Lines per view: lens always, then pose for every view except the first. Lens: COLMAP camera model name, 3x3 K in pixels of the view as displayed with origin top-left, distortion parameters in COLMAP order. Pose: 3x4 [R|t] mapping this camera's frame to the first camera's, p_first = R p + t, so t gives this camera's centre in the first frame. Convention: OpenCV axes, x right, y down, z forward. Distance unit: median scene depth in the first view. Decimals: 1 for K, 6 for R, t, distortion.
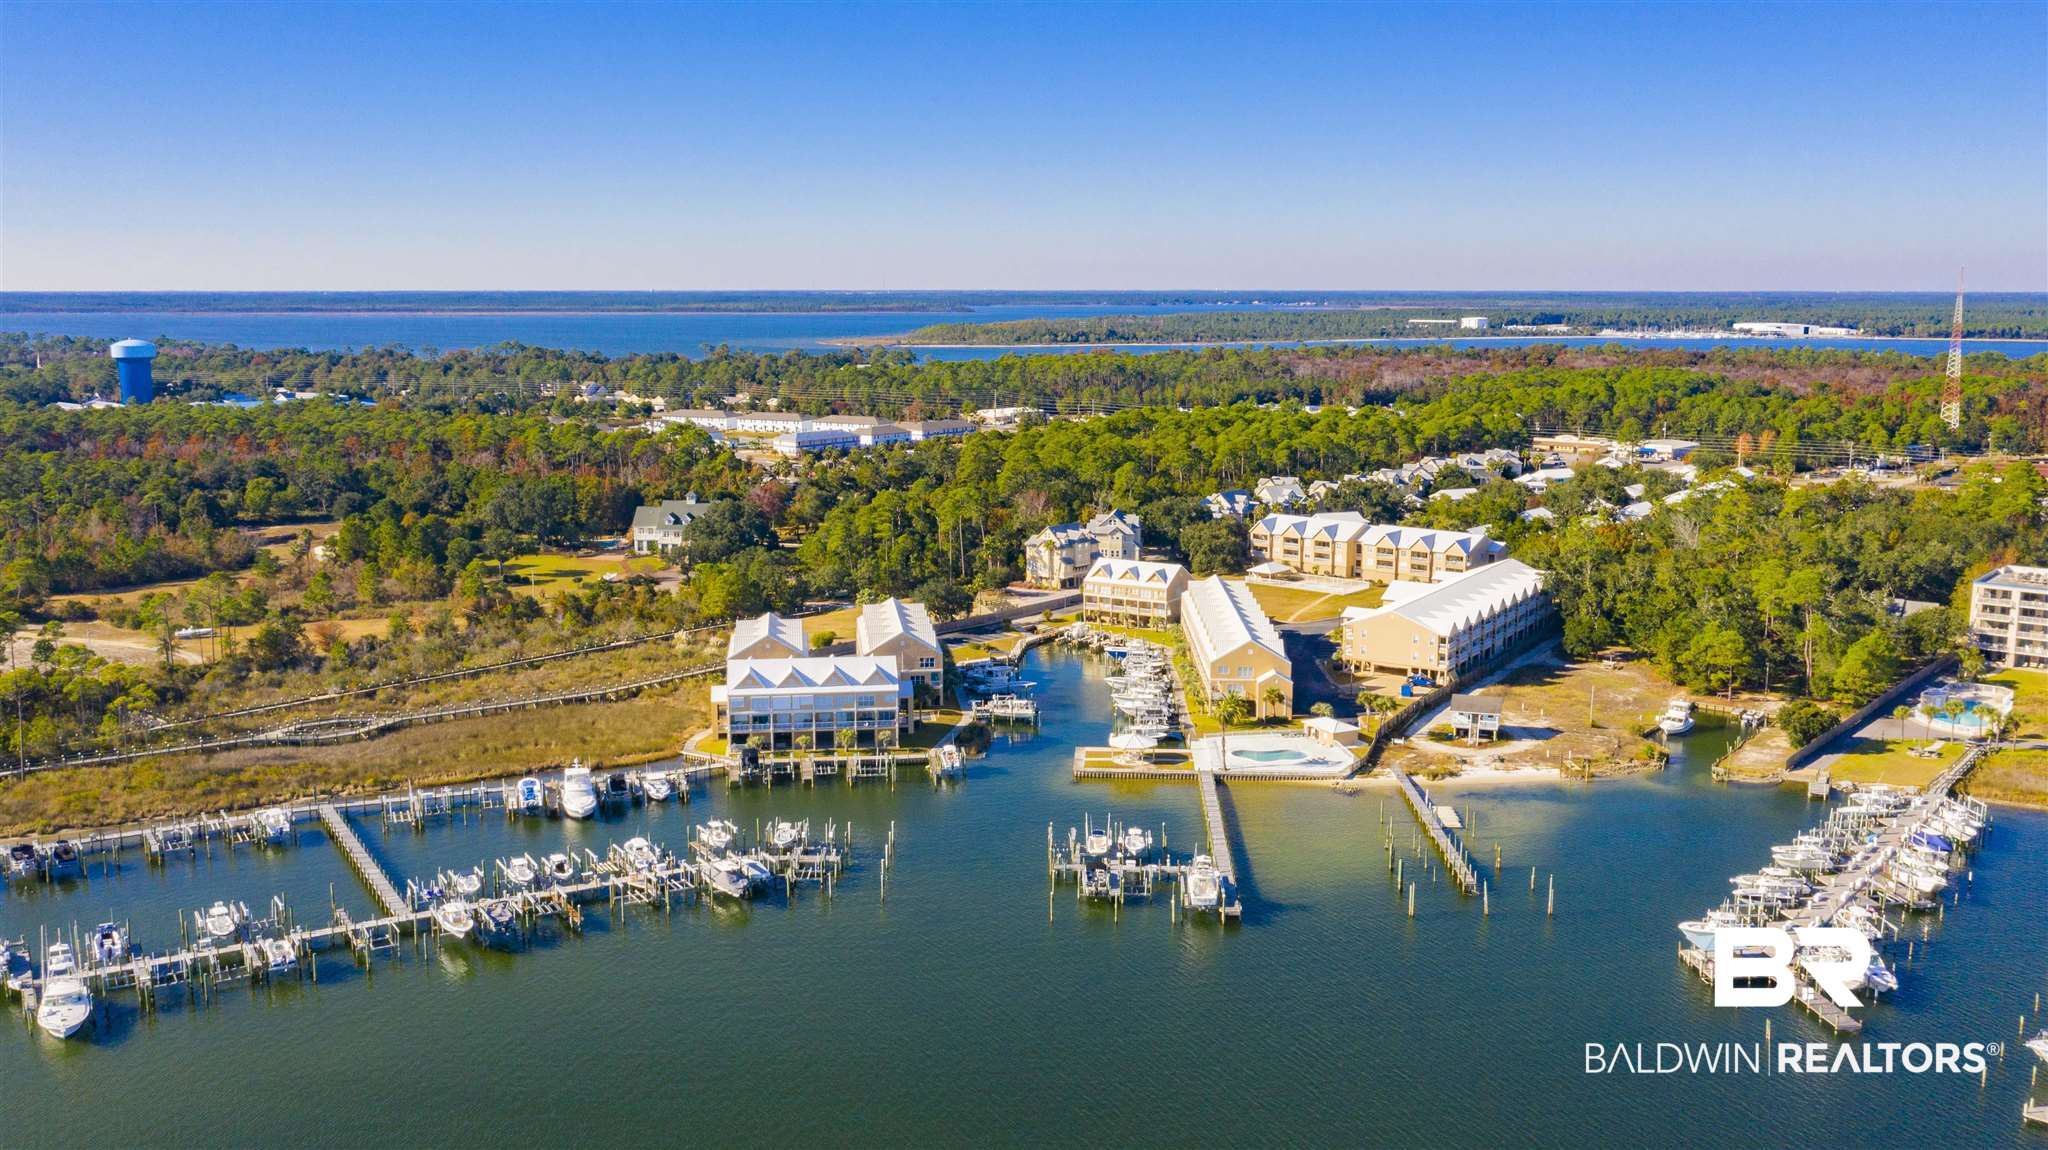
lens RADIAL K [[1650.8, 0, 1024.0], [0, 1650.8, 575.0], [0, 0, 1]] dist [-0.012525, 0.010339]
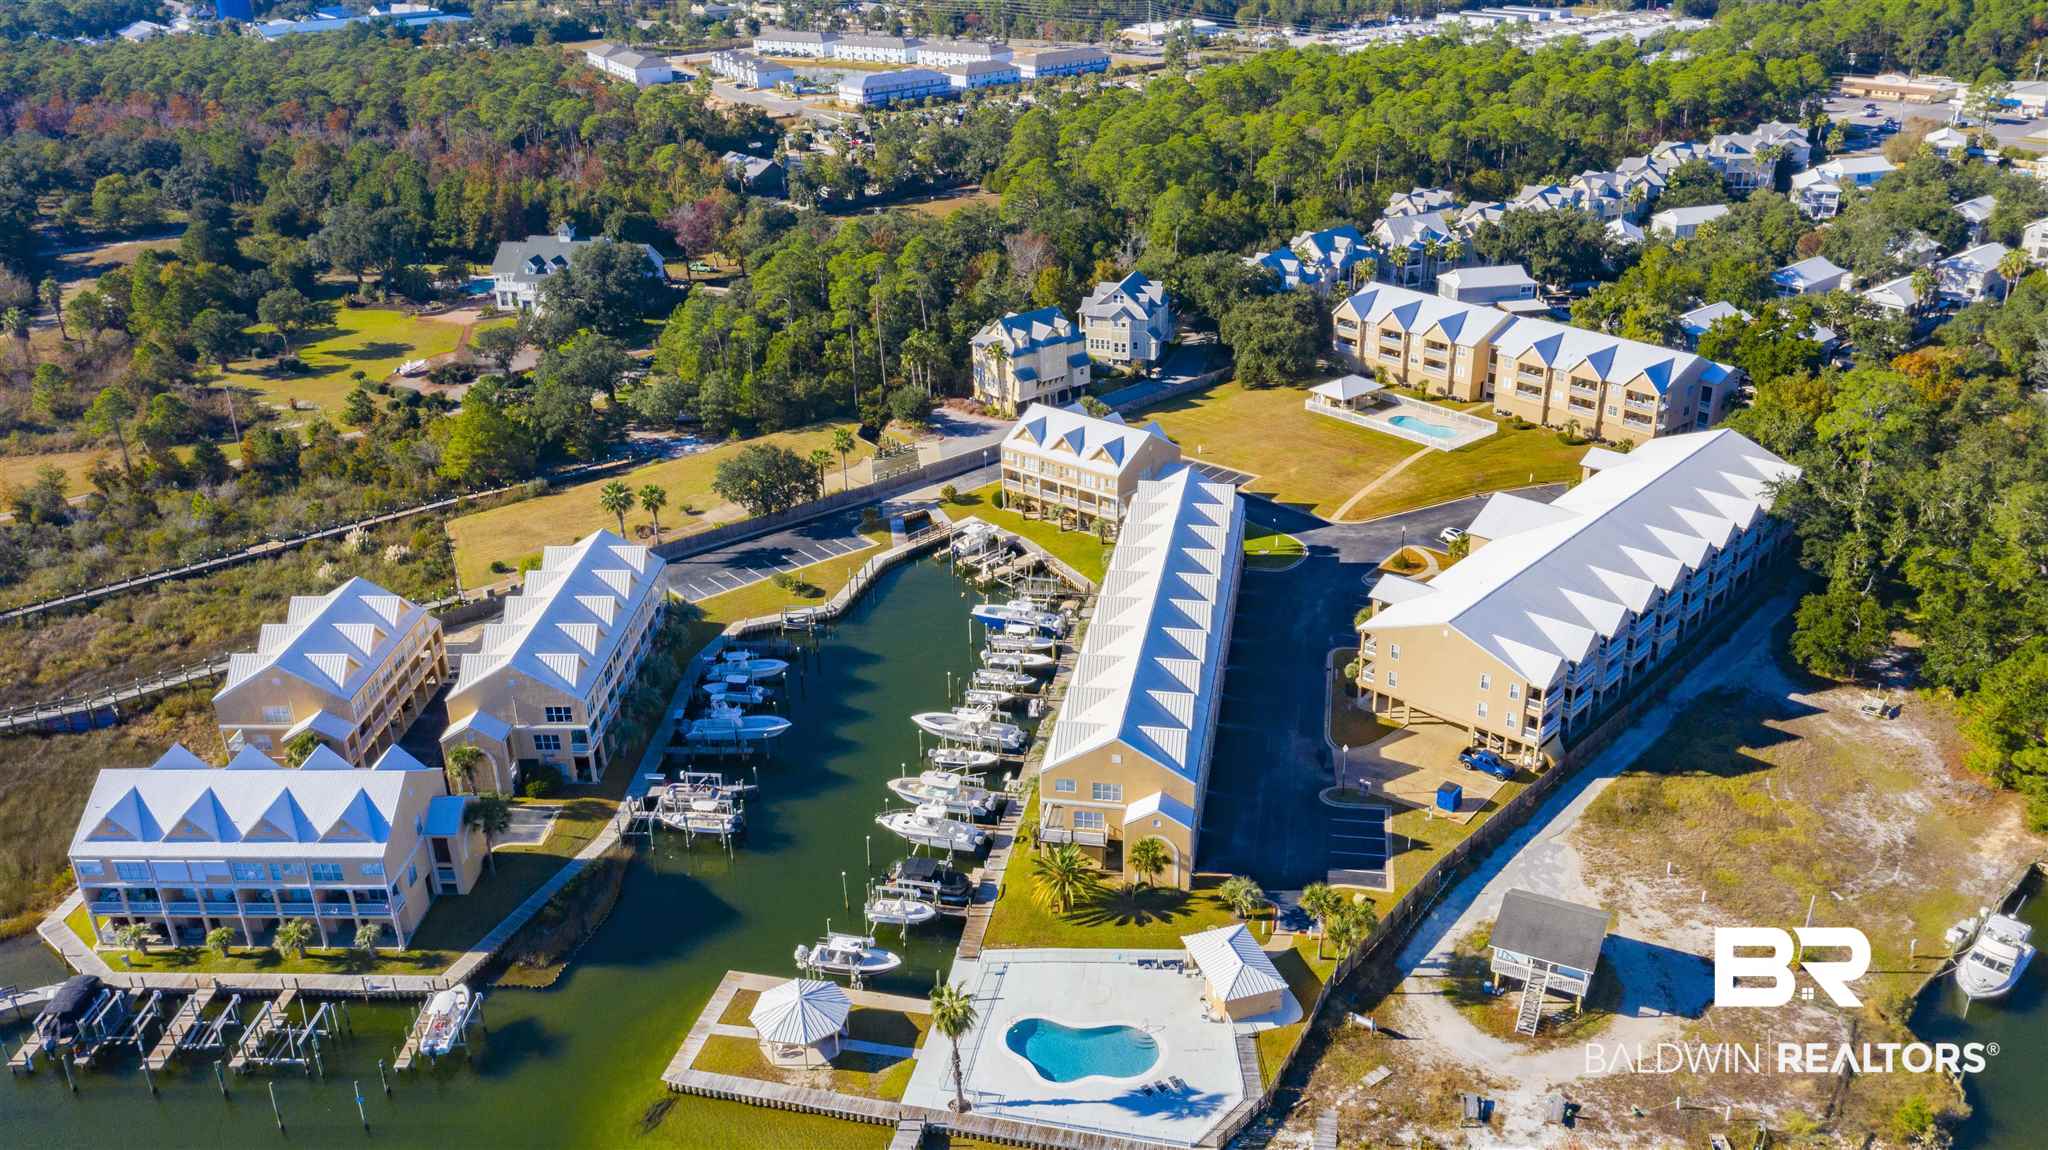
lens RADIAL K [[1650.8, 0, 1024.0], [0, 1650.8, 575.0], [0, 0, 1]] dist [-0.012525, 0.010339]
pose [[0.988060, 0.040077, -0.148763, 0.118154], [-0.002251, 0.969225, 0.246165, -0.086756], [0.154050, -0.242891, 0.957744, 0.335514]]
